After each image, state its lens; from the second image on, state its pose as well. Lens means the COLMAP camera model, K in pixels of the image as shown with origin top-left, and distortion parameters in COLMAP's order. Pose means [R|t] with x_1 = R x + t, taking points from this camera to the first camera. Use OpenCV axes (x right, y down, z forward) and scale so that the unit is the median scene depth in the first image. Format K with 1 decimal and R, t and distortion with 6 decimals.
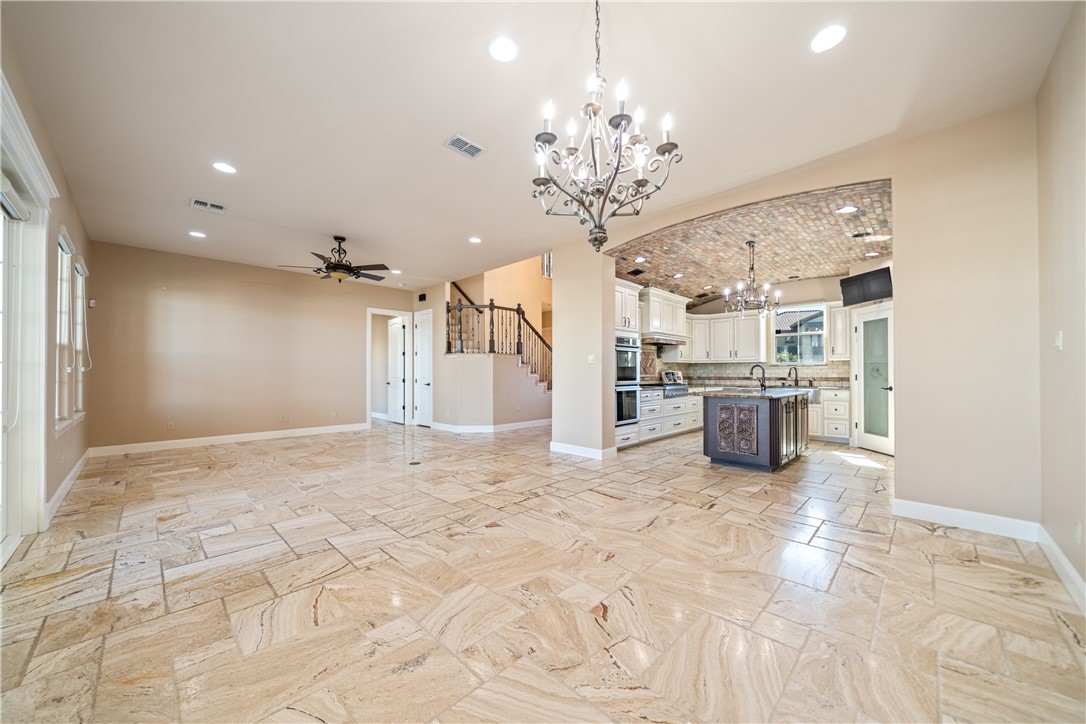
lens RADIAL K [[416.5, 0, 537.4], [0, 416.5, 369.4], [0, 0, 1]] dist [-0.000635, -0.000272]
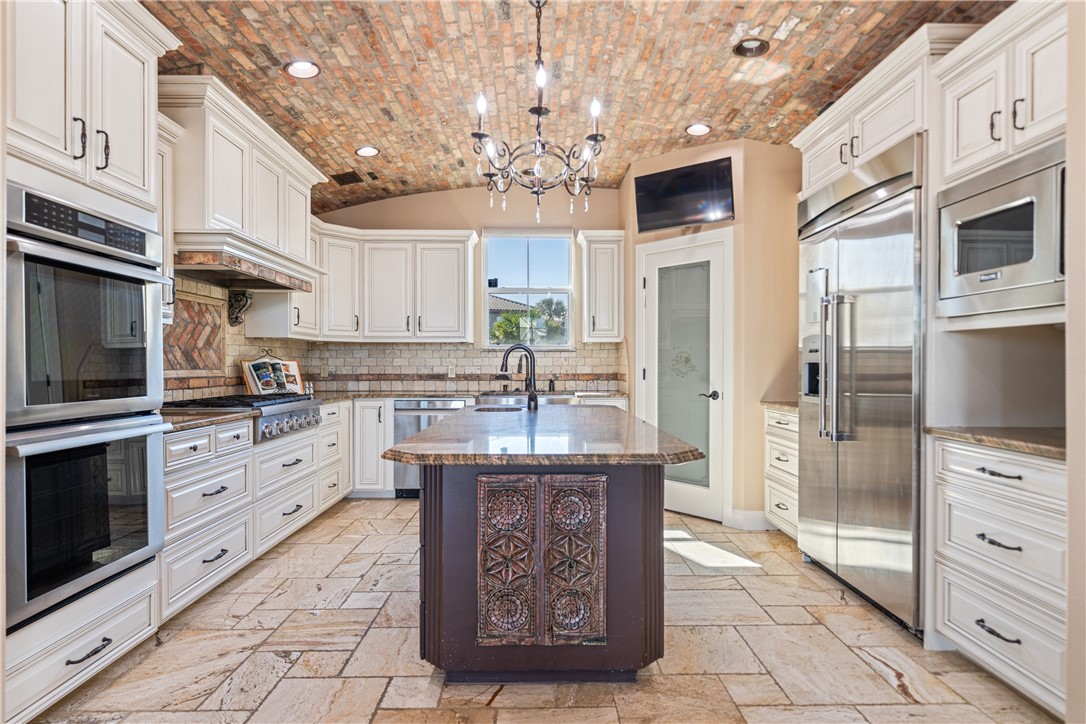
lens RADIAL K [[568.4, 0, 540.5], [0, 568.4, 367.7], [0, 0, 1]] dist [0.002089, 0.000433]
pose [[0.699980, -0.001992, 0.714160, 0.143013], [-0.006957, 0.999930, 0.009607, 0.004771], [-0.714129, -0.011693, 0.699917, 0.529080]]
